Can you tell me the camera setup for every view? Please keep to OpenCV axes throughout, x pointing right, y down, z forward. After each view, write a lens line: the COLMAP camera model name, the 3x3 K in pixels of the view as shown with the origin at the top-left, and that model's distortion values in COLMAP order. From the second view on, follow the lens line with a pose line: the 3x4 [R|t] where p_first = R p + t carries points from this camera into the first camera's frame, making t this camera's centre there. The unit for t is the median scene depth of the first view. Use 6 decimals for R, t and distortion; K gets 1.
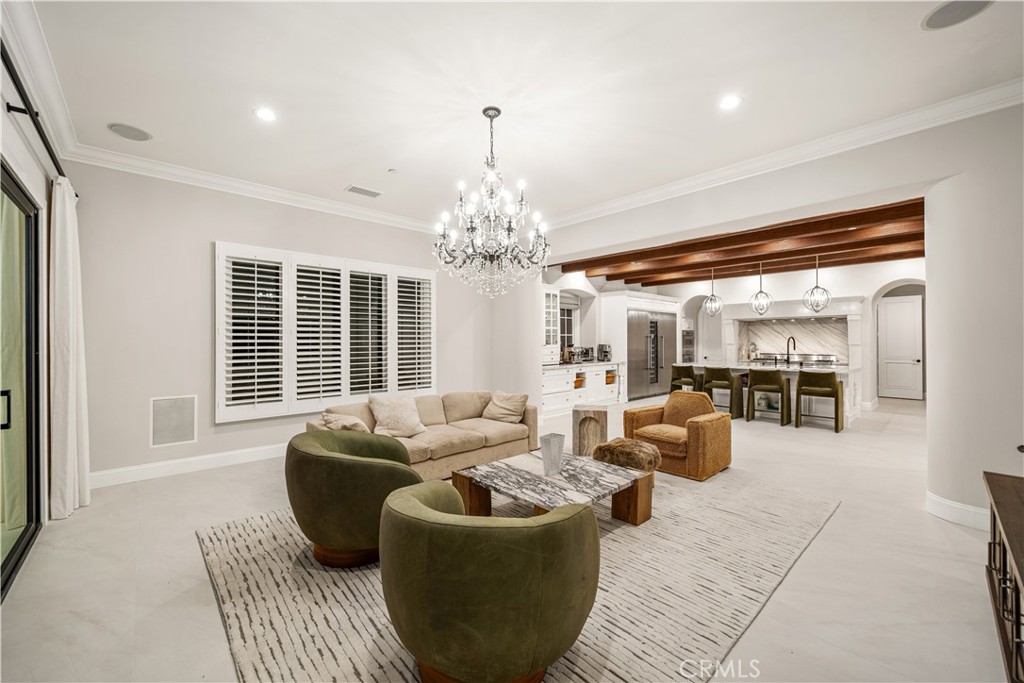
lens RADIAL K [[386.8, 0, 512.0], [0, 386.8, 341.5], [0, 0, 1]] dist [0.000317, 0.000007]
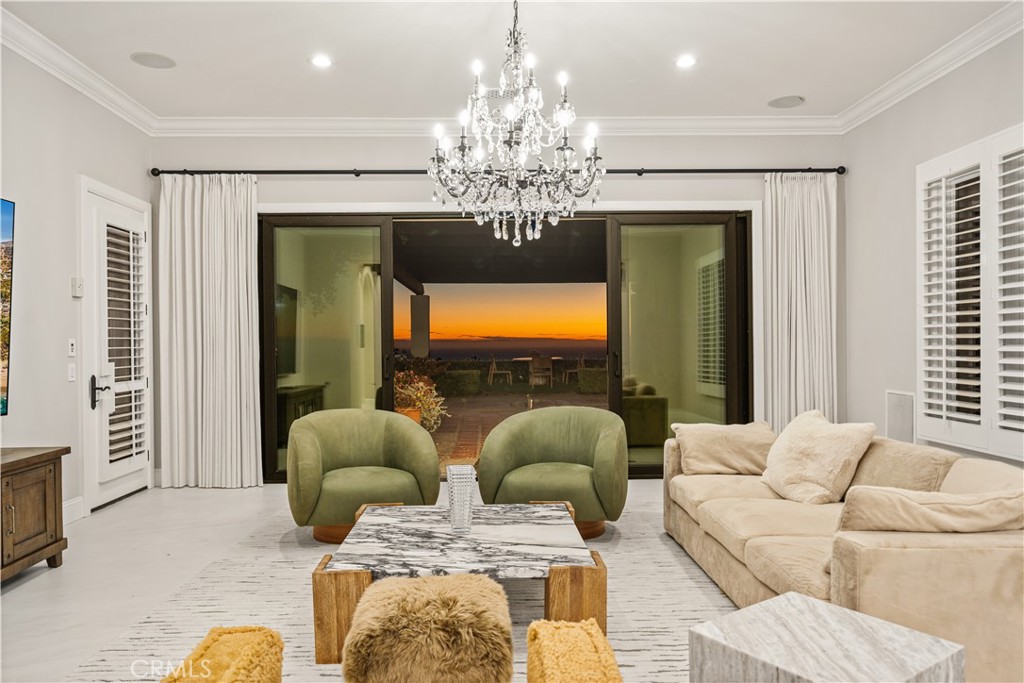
lens RADIAL K [[735.1, 0, 512.0], [0, 735.1, 341.5], [0, 0, 1]] dist [0.000252, 0.000138]
pose [[-0.661351, 0.005832, -0.750054, 0.312778], [0.007204, 0.999973, 0.001423, 0.018203], [0.750042, -0.004462, -0.661376, 0.633811]]
